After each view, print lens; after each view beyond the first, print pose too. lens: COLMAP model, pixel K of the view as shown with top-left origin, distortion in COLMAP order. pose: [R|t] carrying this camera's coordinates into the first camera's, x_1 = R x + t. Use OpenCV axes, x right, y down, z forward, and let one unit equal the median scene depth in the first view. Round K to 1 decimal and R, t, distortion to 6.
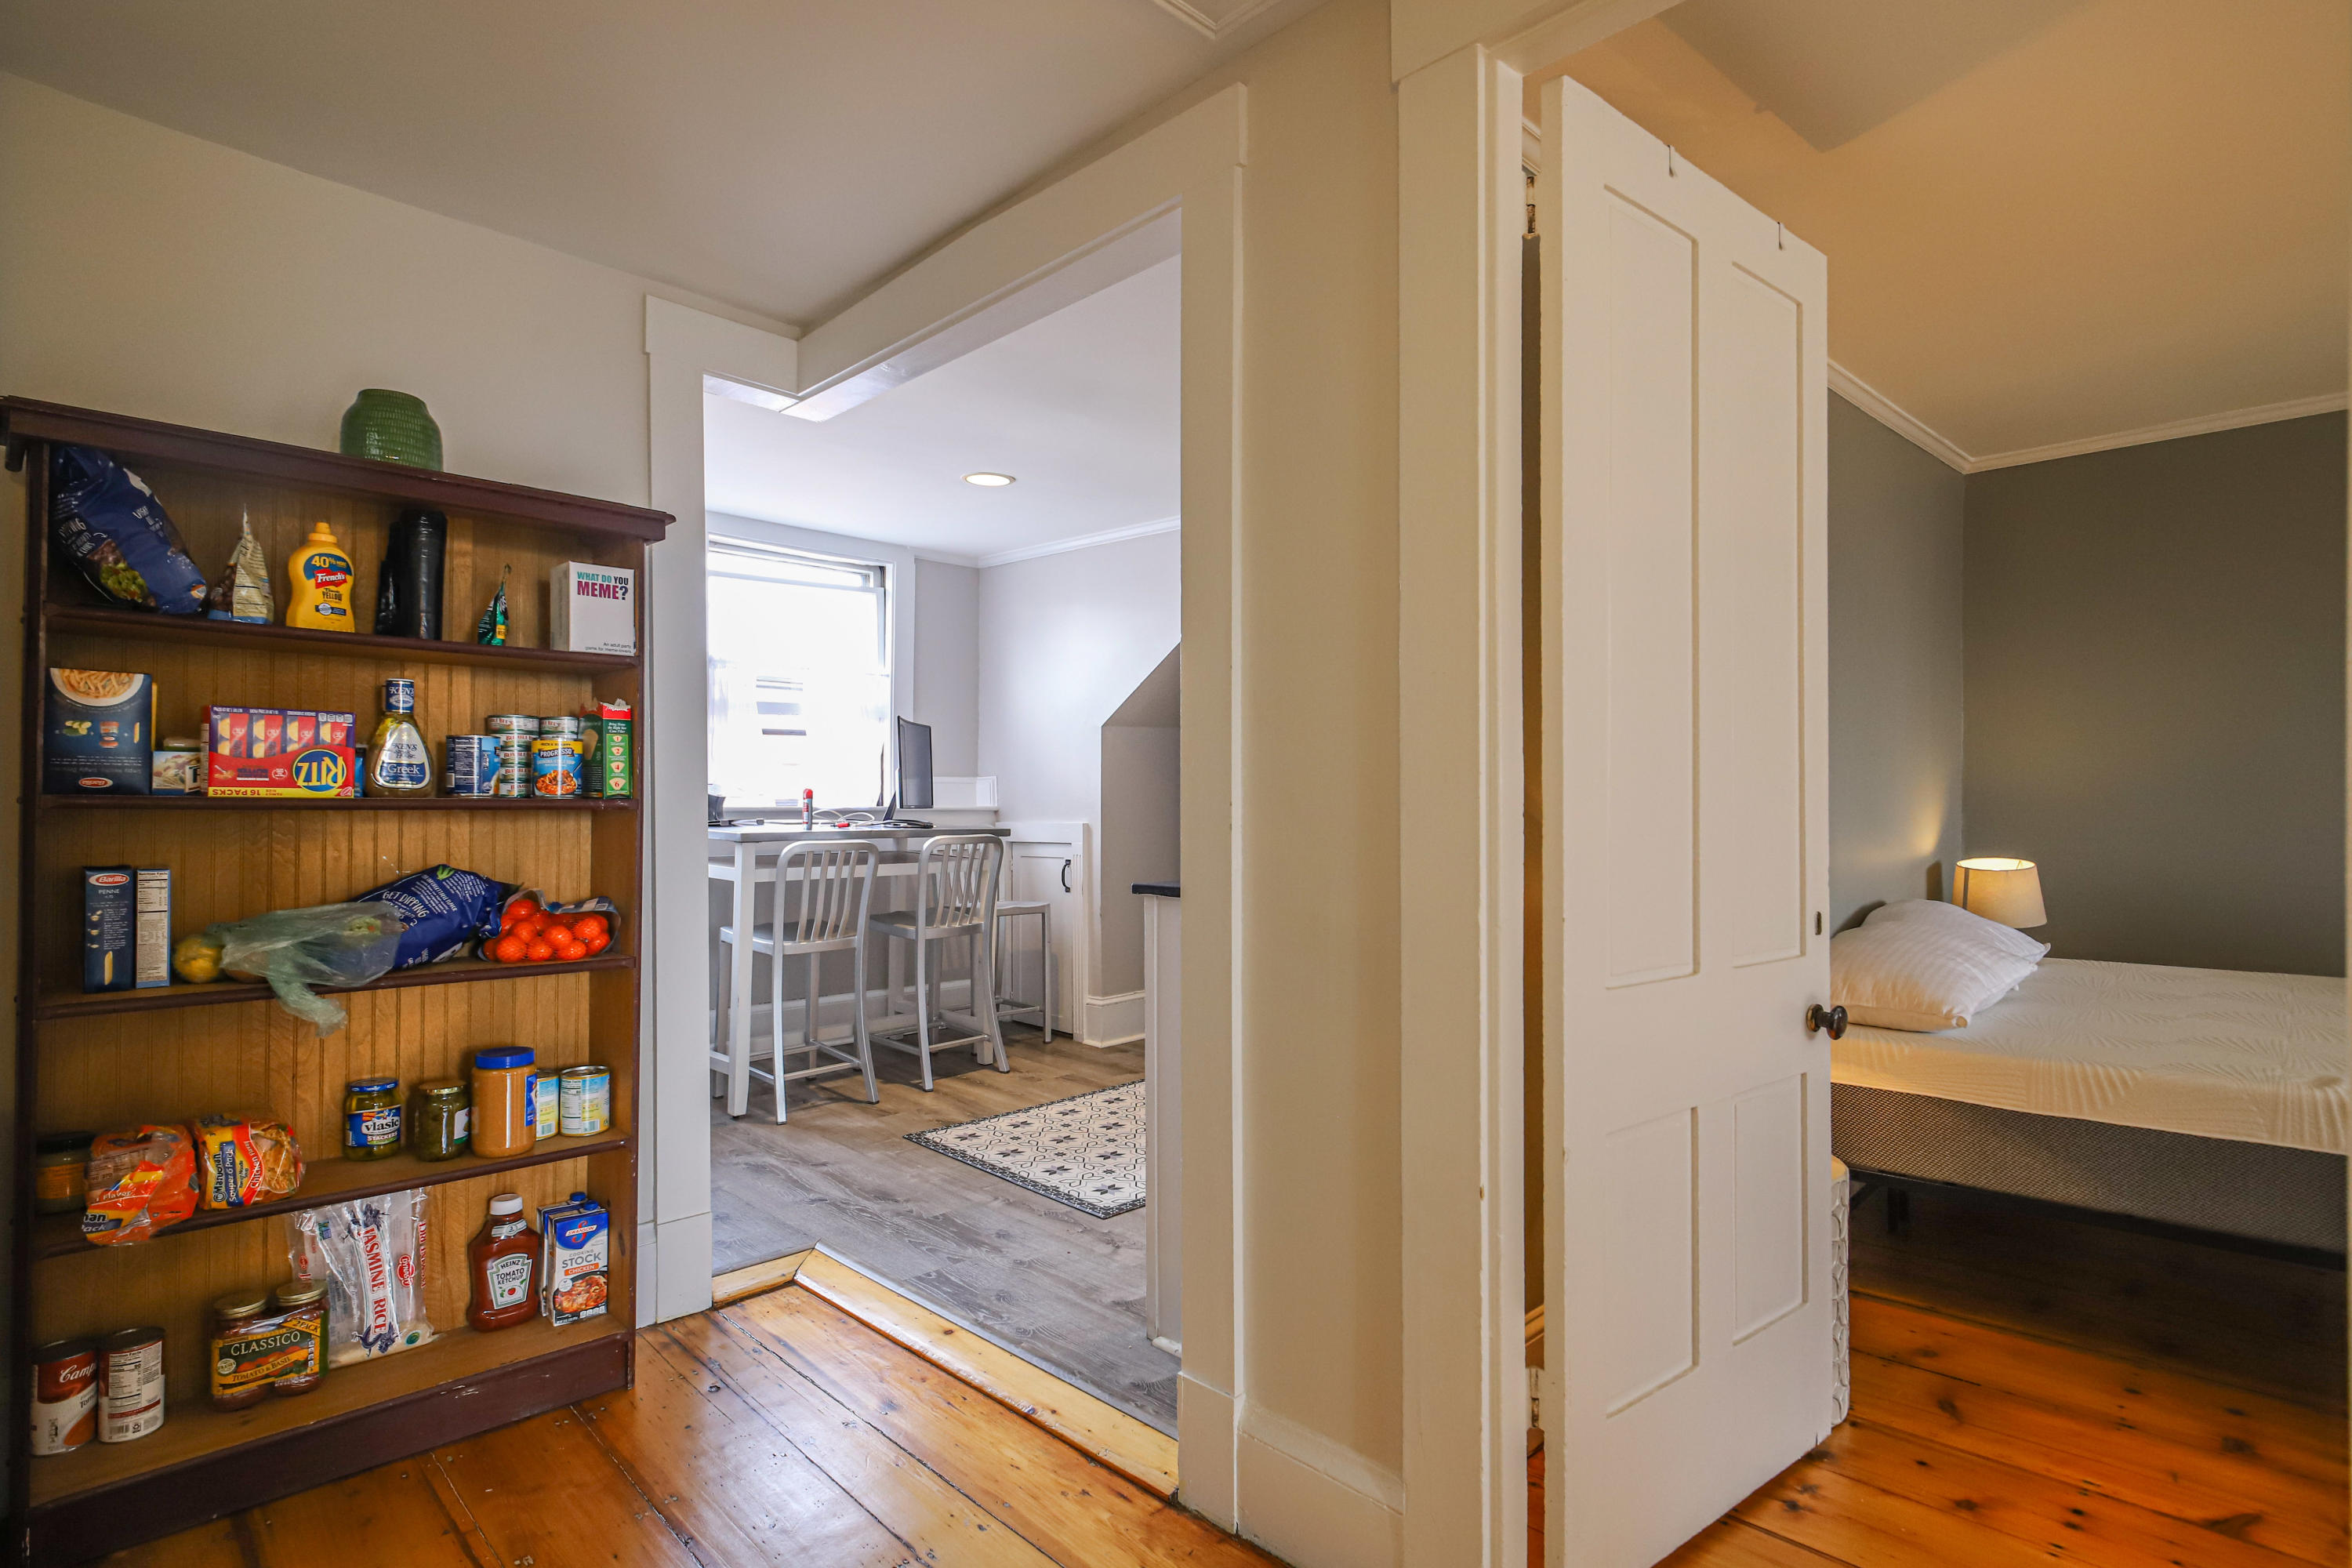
lens RADIAL K [[1191.1, 0, 1192.9], [0, 1191.1, 800.3], [0, 0, 1]] dist [0.003539, -0.002219]
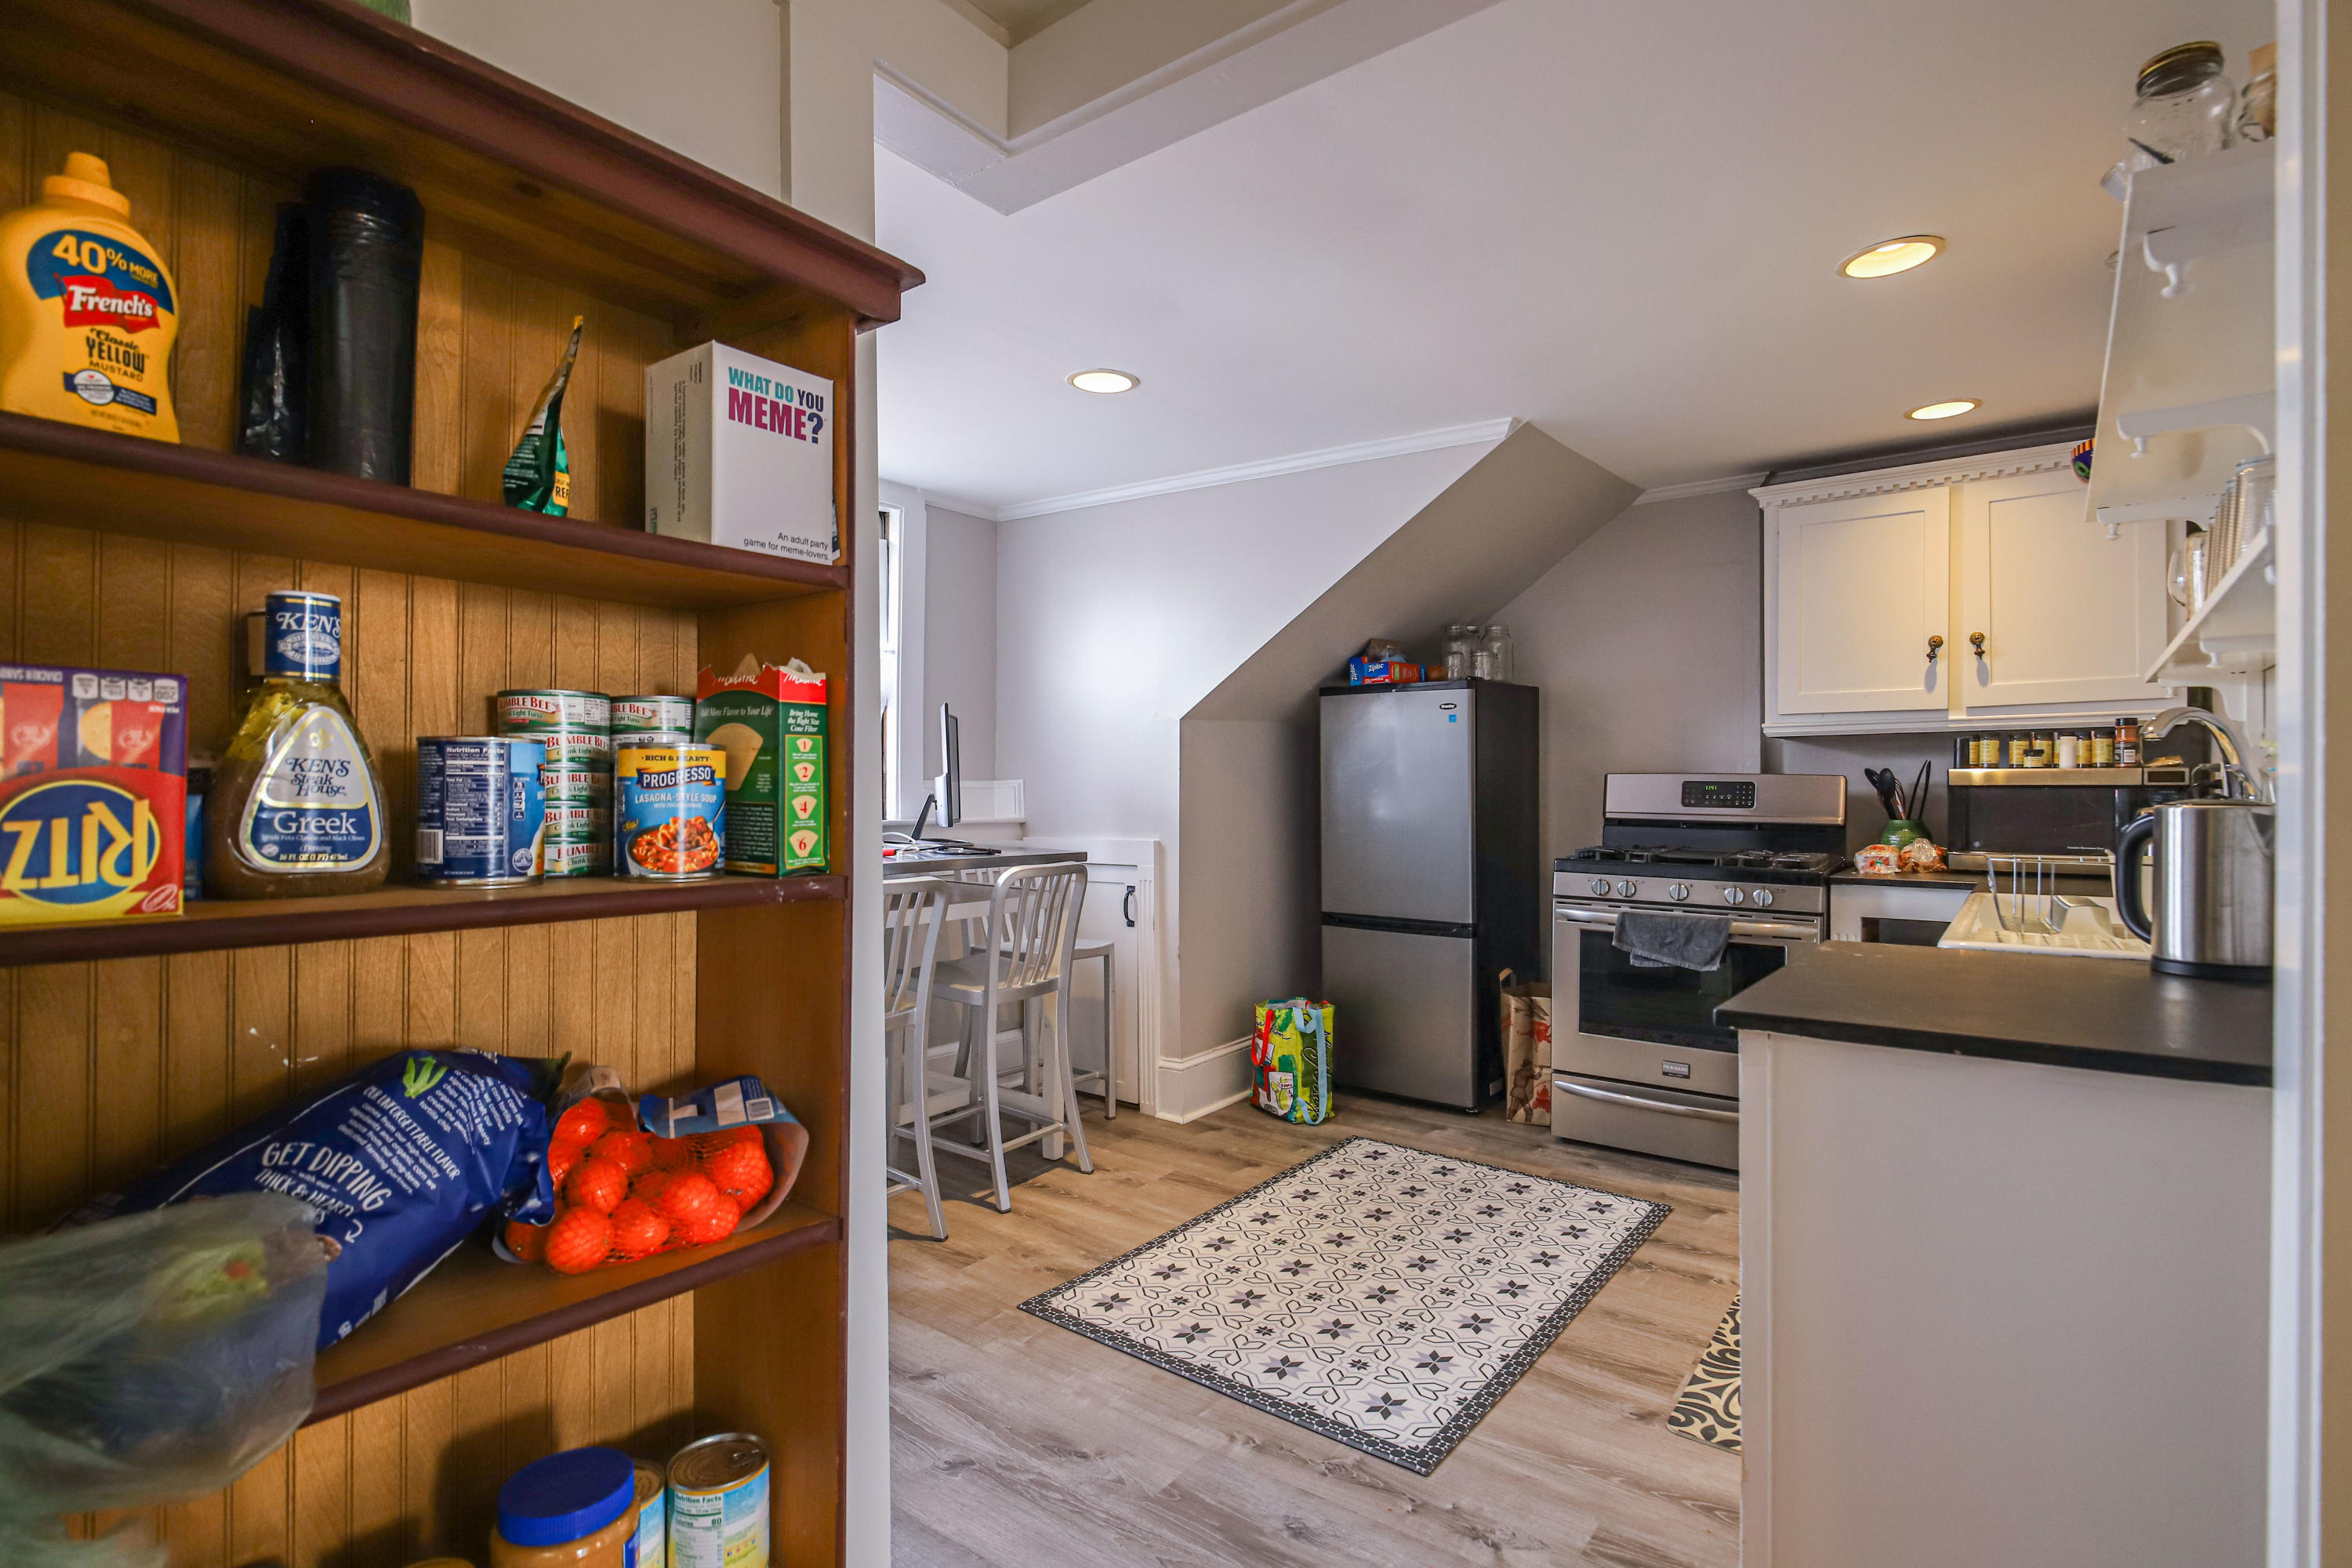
lens RADIAL K [[1145.9, 0, 1190.8], [0, 1145.9, 792.8], [0, 0, 1]] dist [-0.002332, -0.003073]
pose [[0.990590, 0.000908, 0.136862, -0.399528], [-0.001324, 0.999995, 0.002947, -0.035079], [-0.136858, -0.003101, 0.990586, 0.548828]]
